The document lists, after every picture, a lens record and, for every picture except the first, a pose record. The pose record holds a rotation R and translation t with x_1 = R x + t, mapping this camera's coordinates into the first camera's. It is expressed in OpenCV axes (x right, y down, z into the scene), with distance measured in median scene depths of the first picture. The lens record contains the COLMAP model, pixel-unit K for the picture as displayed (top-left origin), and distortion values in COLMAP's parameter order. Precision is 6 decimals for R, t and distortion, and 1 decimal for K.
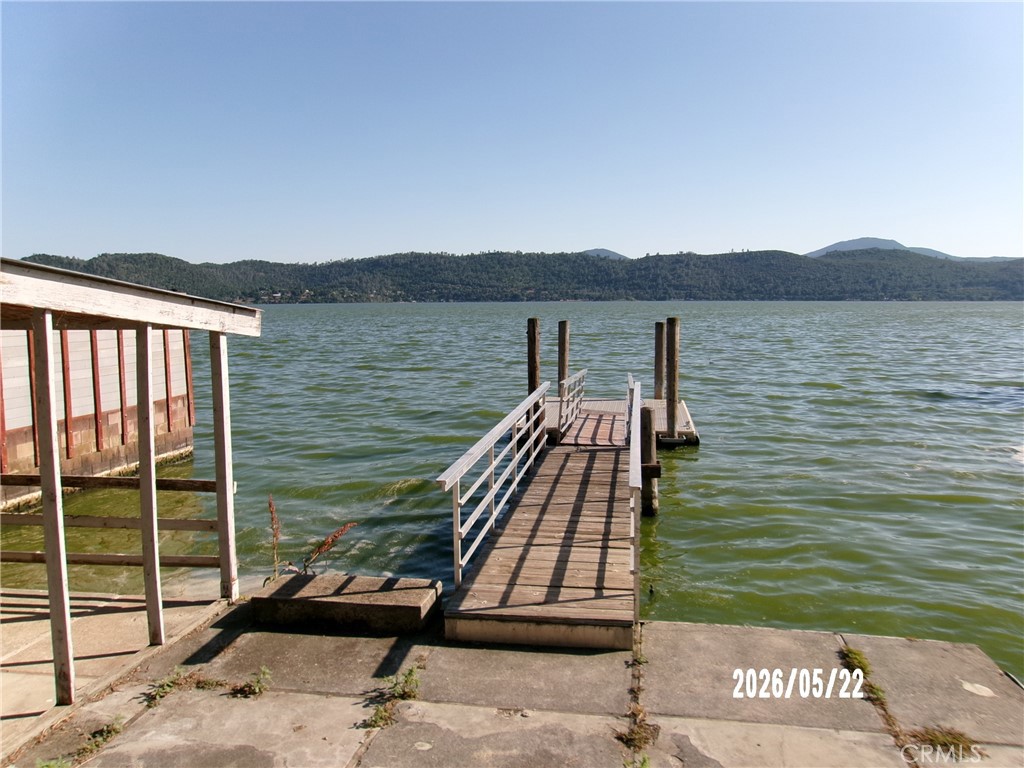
lens RADIAL K [[803.9, 0, 518.2], [0, 803.9, 387.7], [0, 0, 1]] dist [-0.015678, 0.029060]
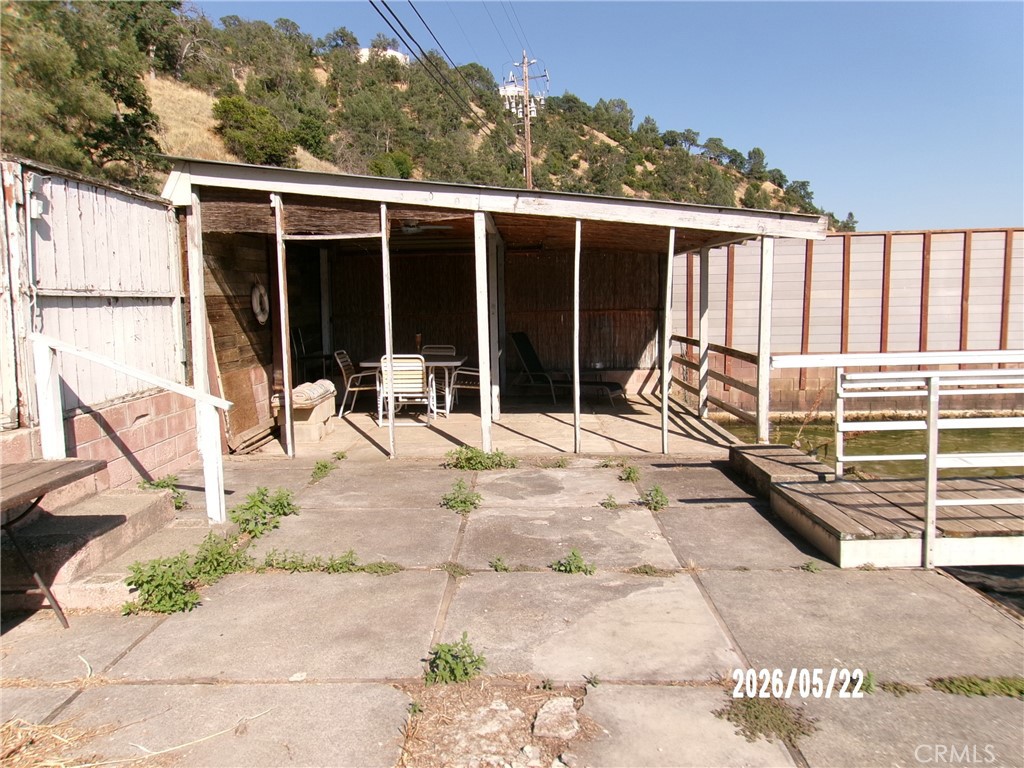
lens RADIAL K [[803.9, 0, 512.7], [0, 803.9, 379.4], [0, 0, 1]] dist [-0.015678, 0.029060]
pose [[0.165567, 0.116042, -0.979348, 0.950886], [-0.079624, 0.991384, 0.104007, 0.064684], [0.982979, 0.060760, 0.173380, 0.506017]]
